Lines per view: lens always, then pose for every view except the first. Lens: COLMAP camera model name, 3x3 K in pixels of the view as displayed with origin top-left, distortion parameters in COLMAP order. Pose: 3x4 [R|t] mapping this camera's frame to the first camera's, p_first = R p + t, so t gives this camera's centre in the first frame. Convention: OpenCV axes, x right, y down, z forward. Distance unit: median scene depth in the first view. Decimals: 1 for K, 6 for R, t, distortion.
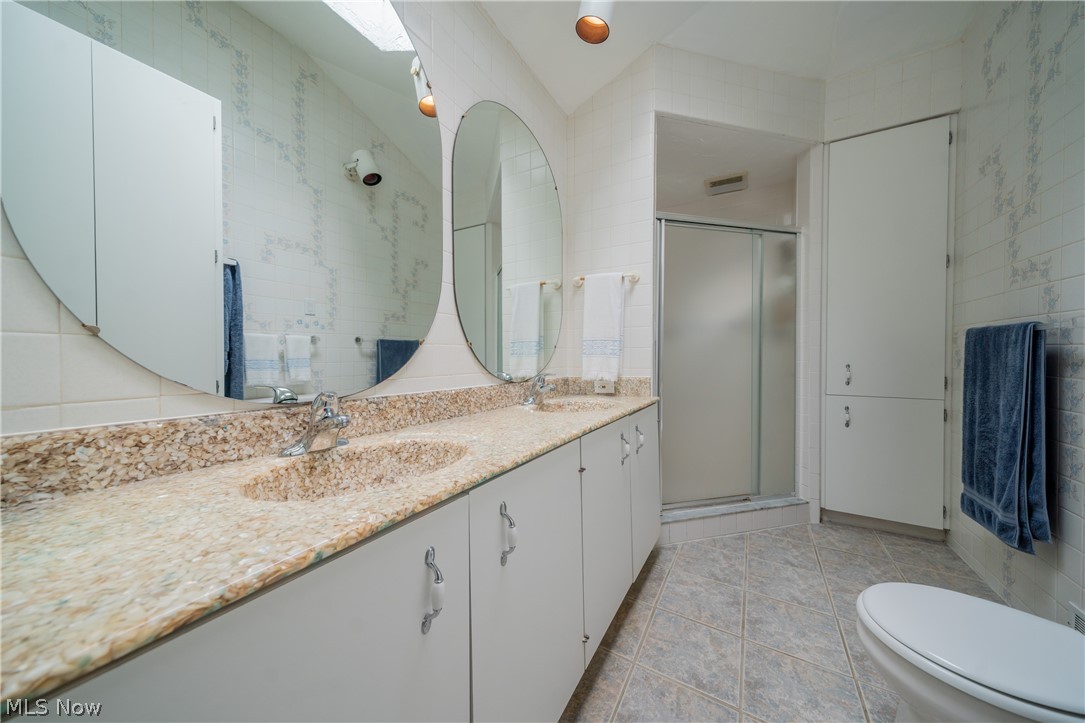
lens RADIAL K [[361.9, 0, 543.2], [0, 361.9, 358.6], [0, 0, 1]] dist [-0.001994, -0.000180]
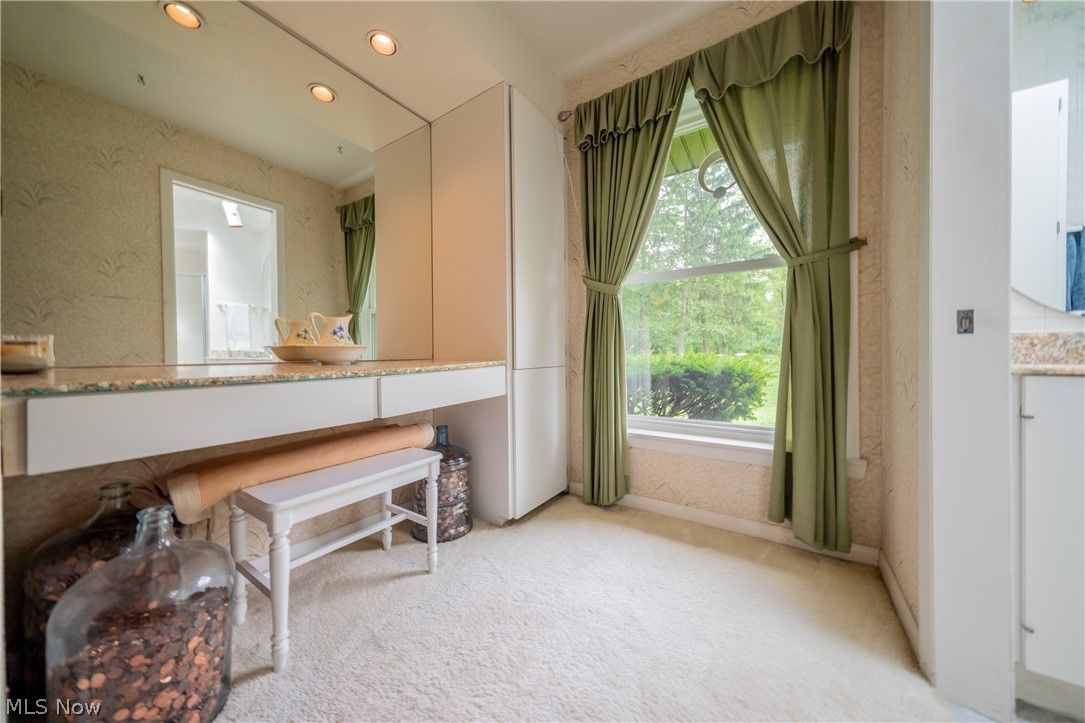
lens RADIAL K [[361.9, 0, 544.8], [0, 361.9, 355.9], [0, 0, 1]] dist [-0.001994, -0.000180]
pose [[-0.079198, 0.005892, -0.996842, 0.765858], [-0.012174, 0.999902, 0.006878, 0.292157], [0.996785, 0.012680, -0.079118, -1.147883]]
